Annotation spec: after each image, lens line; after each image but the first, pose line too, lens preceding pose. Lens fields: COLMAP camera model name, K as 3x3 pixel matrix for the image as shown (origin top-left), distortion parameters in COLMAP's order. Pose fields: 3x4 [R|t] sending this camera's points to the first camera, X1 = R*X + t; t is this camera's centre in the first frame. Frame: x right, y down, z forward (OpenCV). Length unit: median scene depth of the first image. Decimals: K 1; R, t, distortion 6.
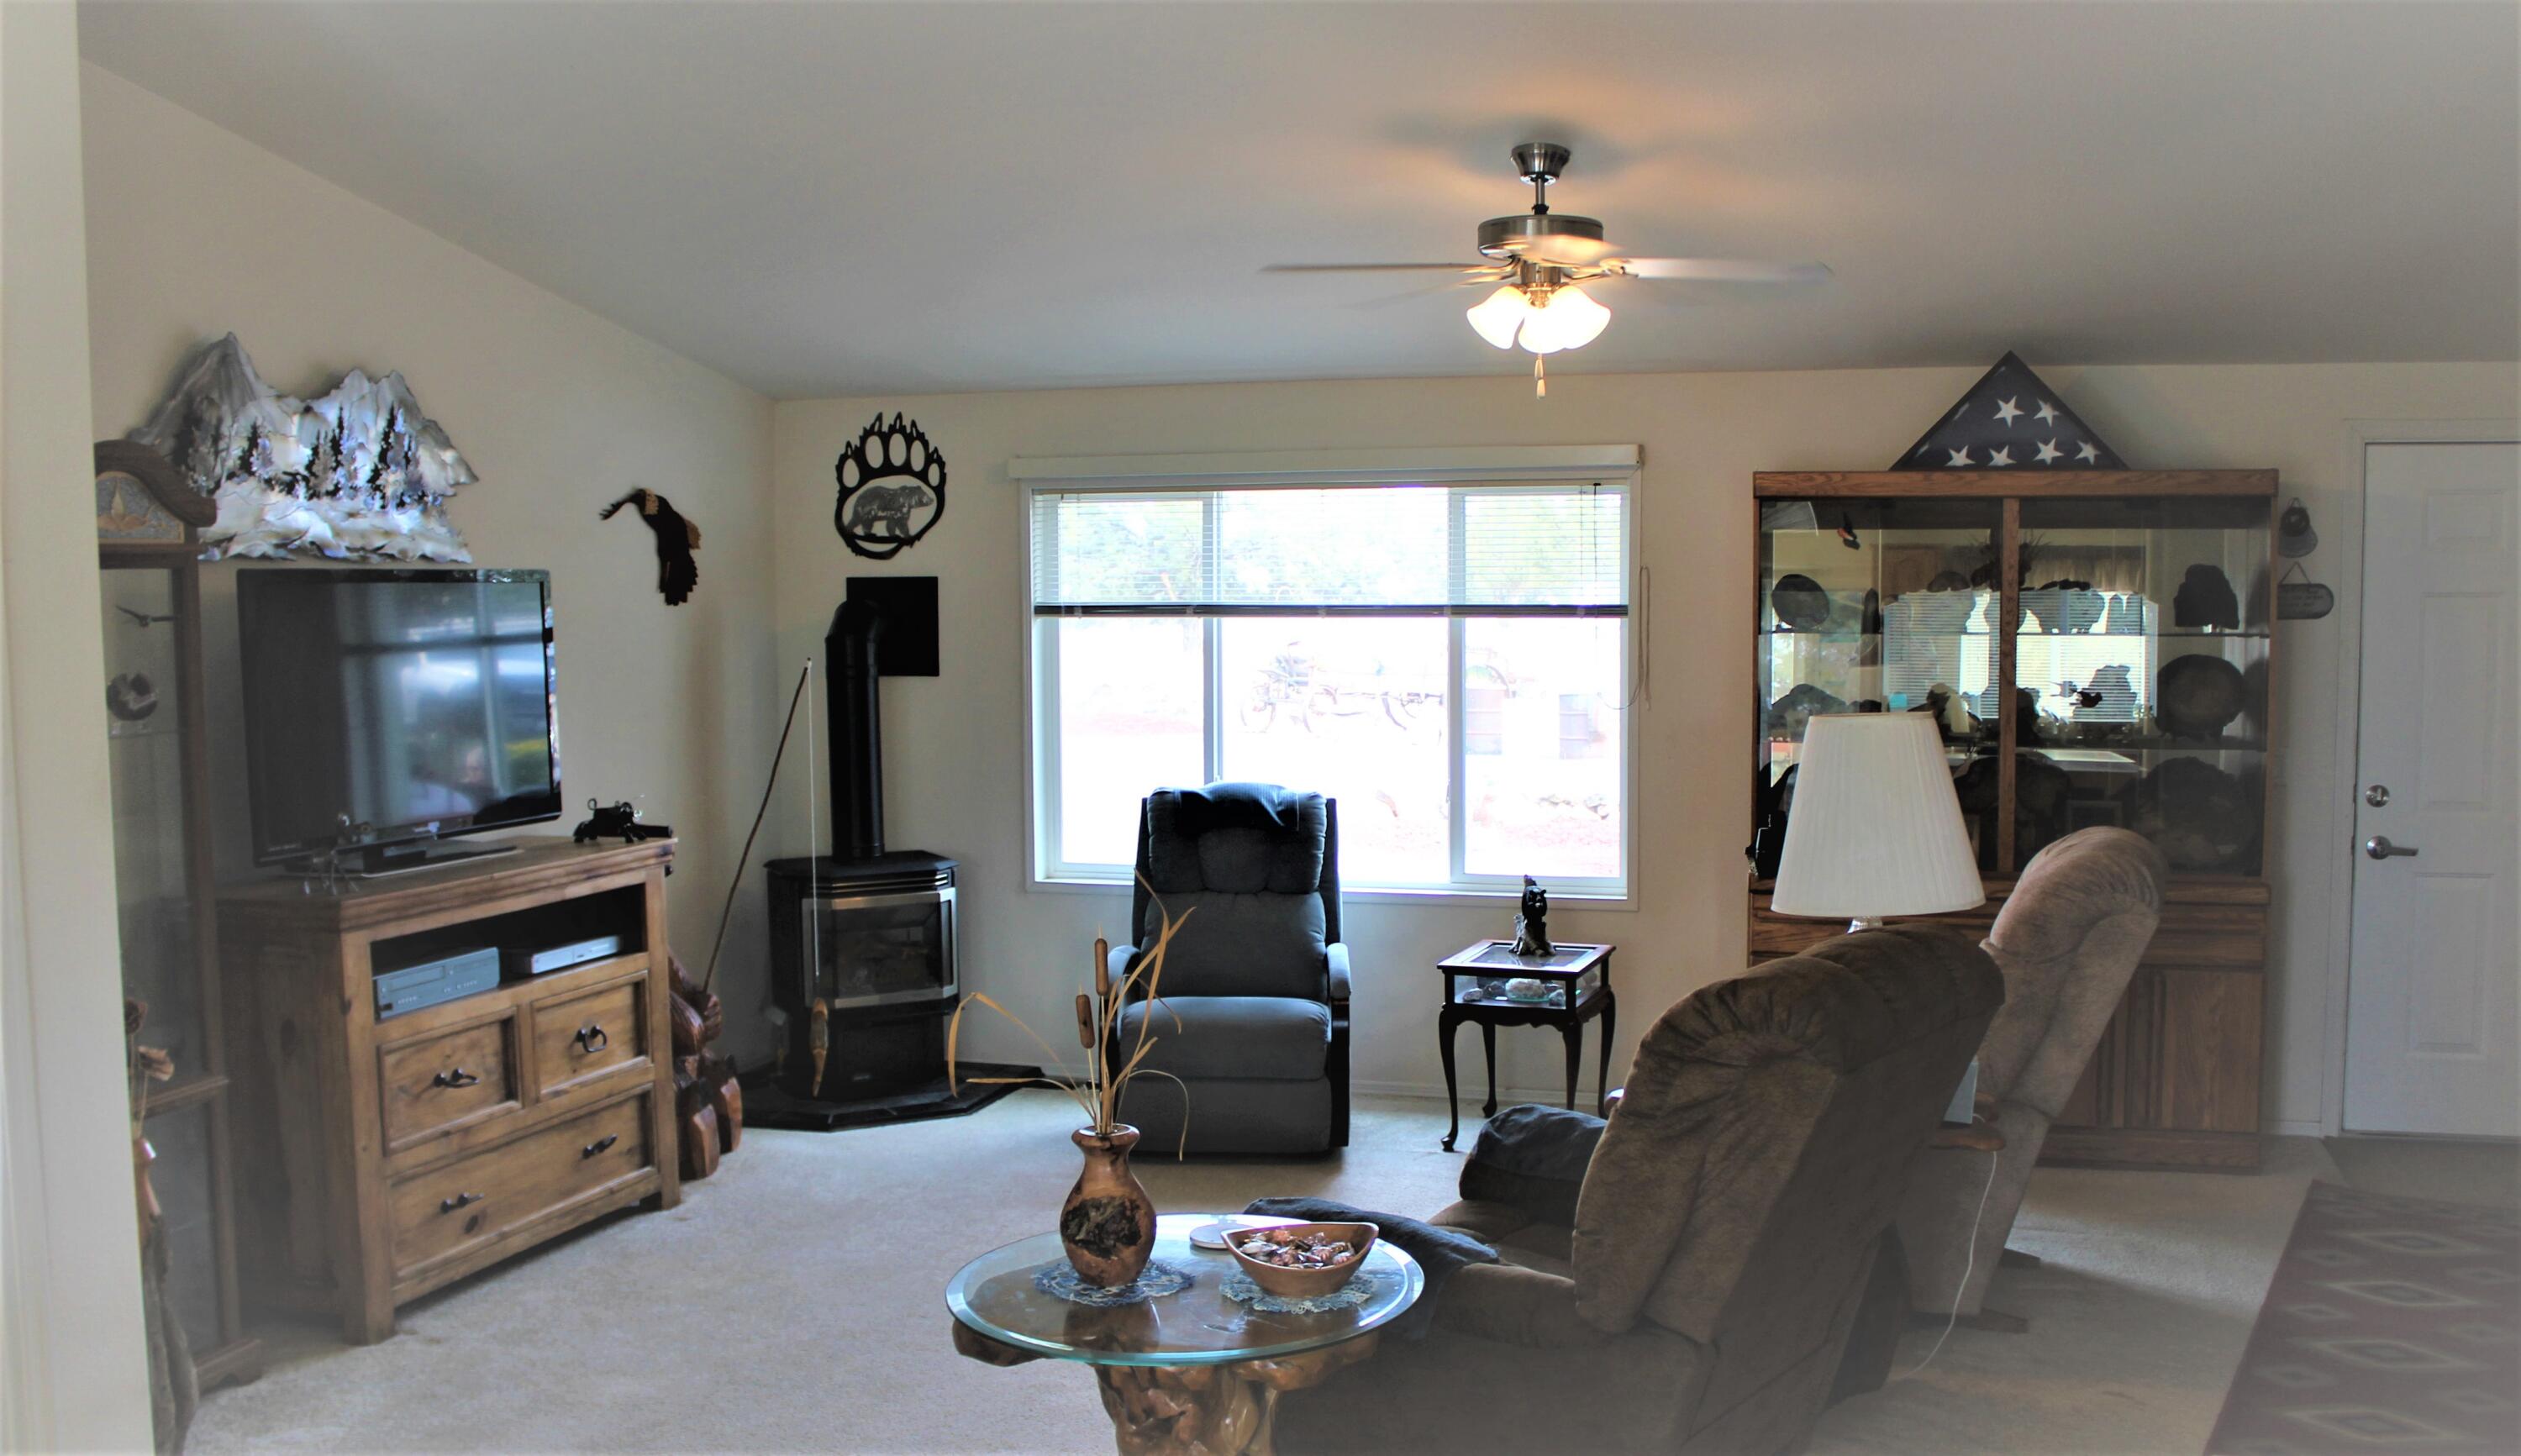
lens RADIAL K [[2338.8, 0, 1260.7], [0, 2338.8, 747.4], [0, 0, 1]] dist [-0.053636, 0.004833]
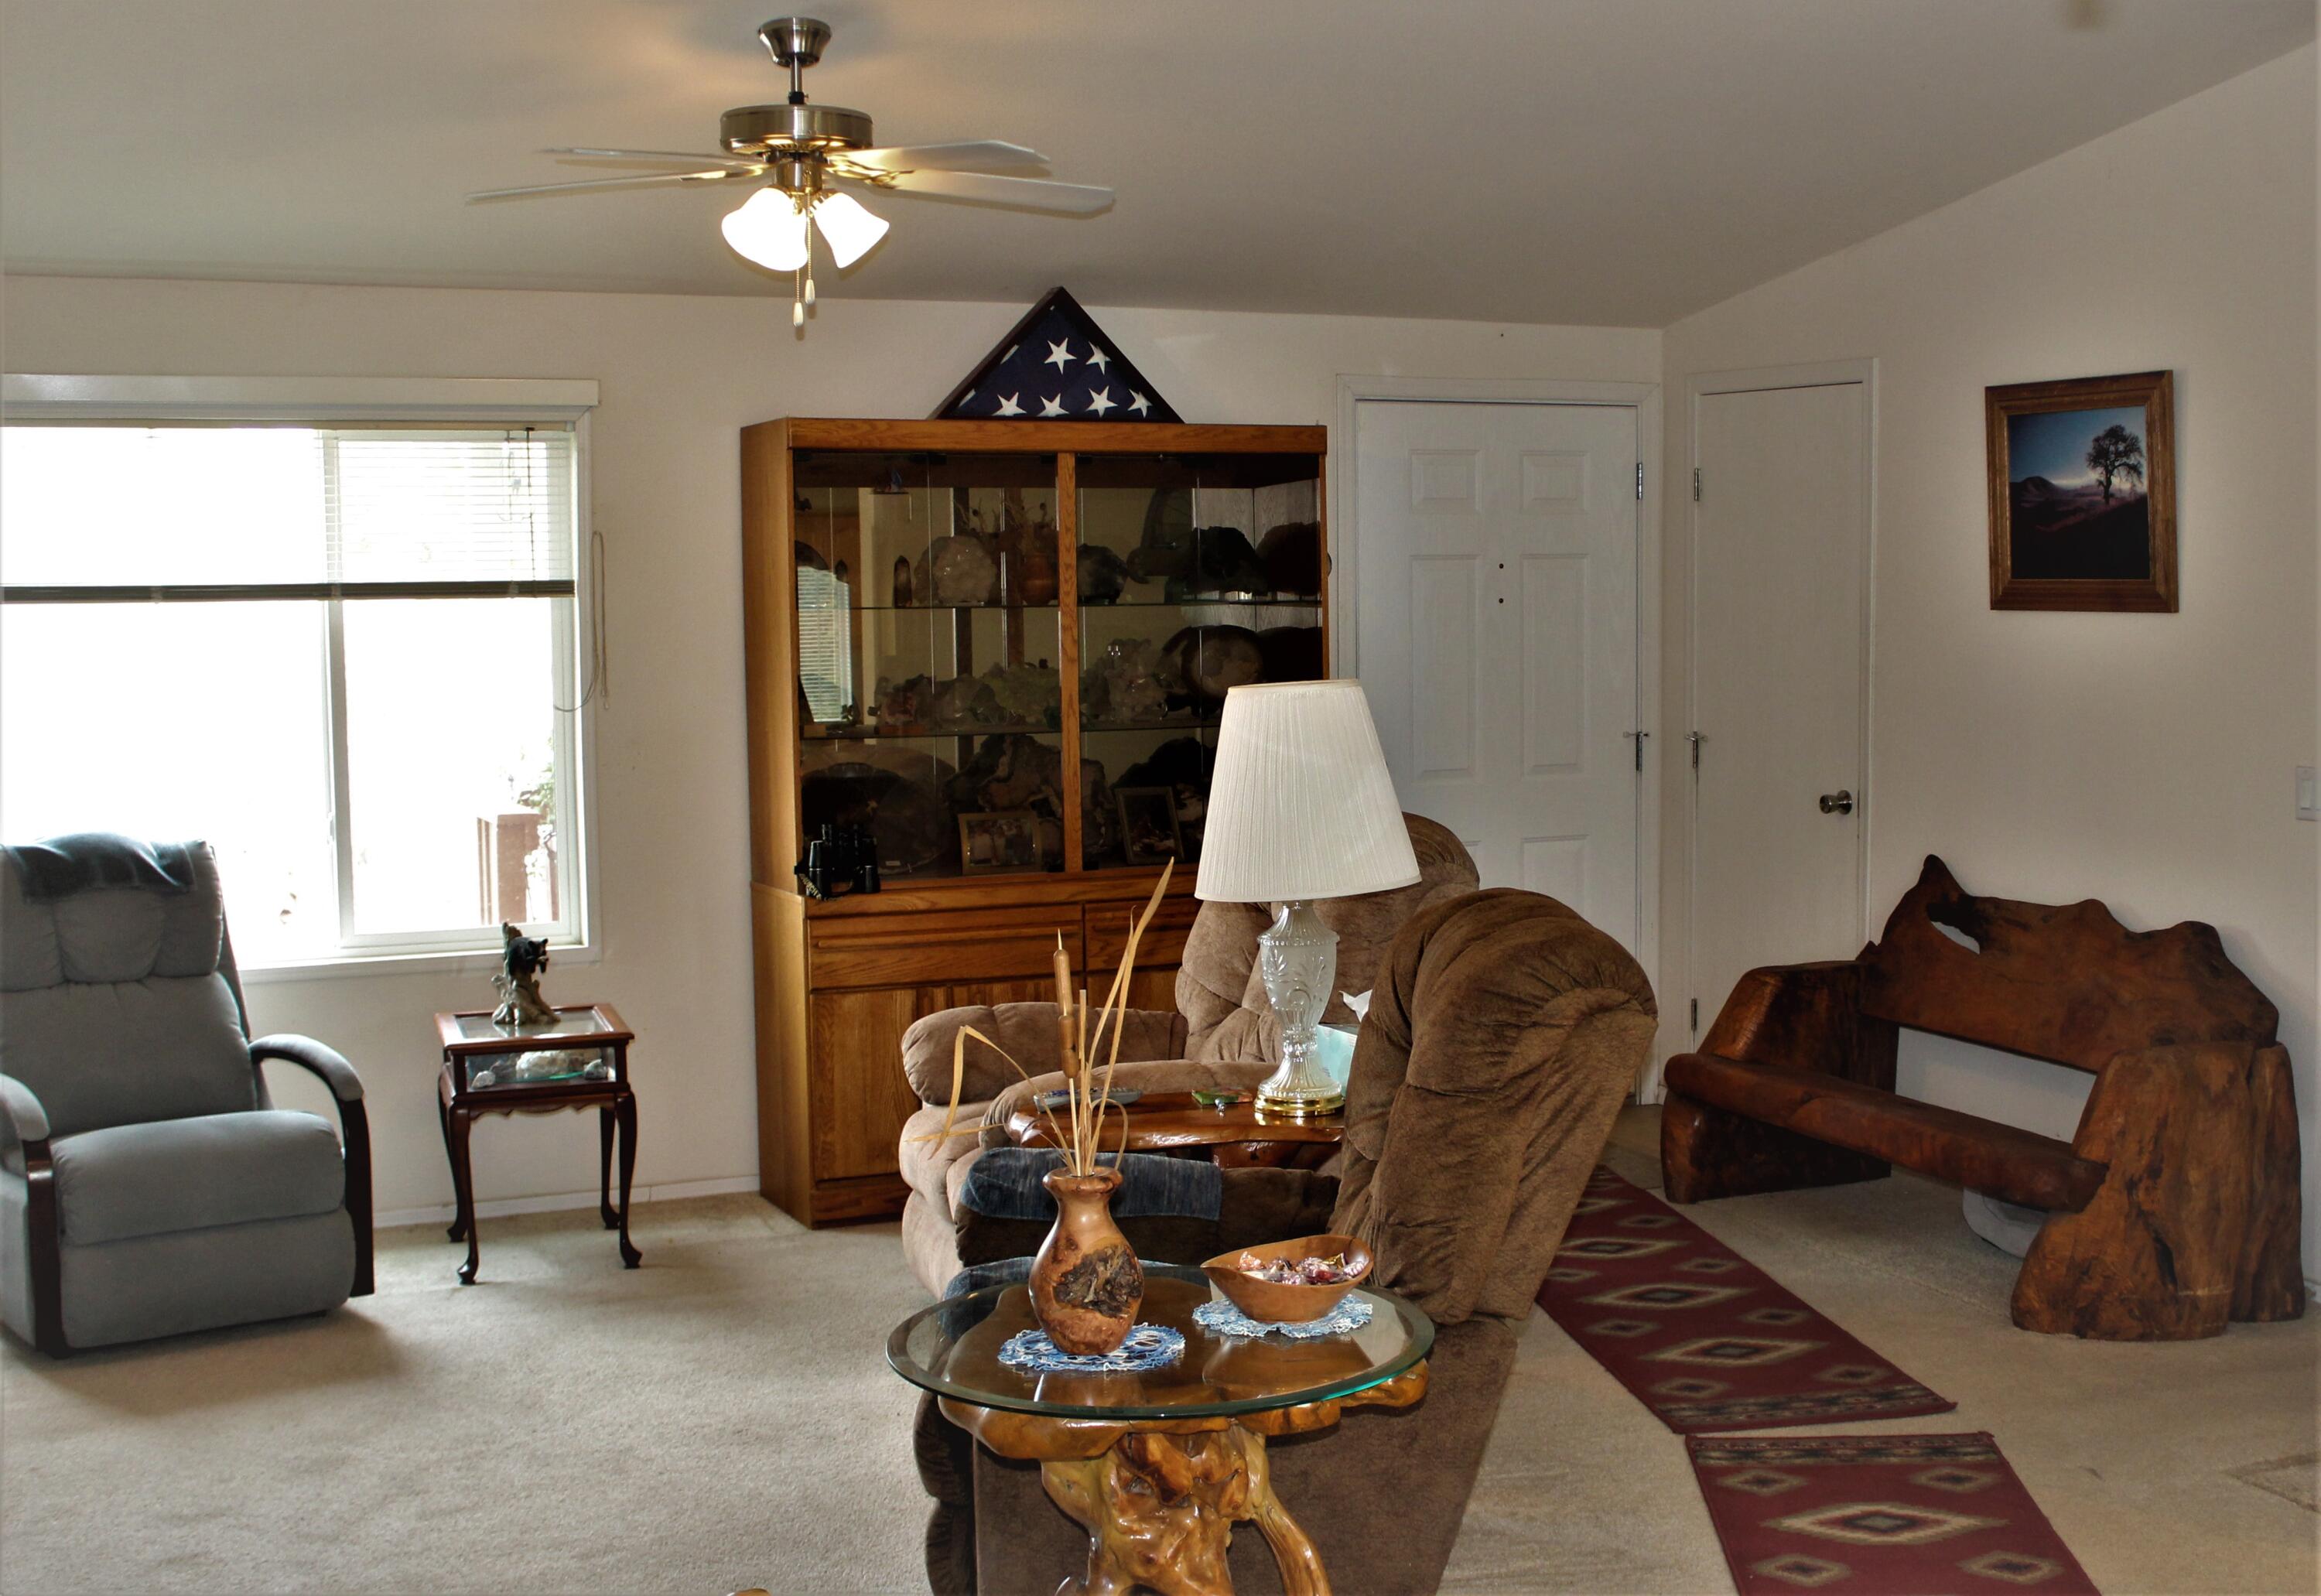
lens RADIAL K [[3159.9, 0, 1158.1], [0, 3159.9, 793.2], [0, 0, 1]] dist [-0.037974, 0.000000]
pose [[0.760577, -0.053765, 0.647018, -0.446717], [0.053918, 0.998353, 0.019579, 0.001739], [-0.647005, 0.019994, 0.762224, 0.053026]]
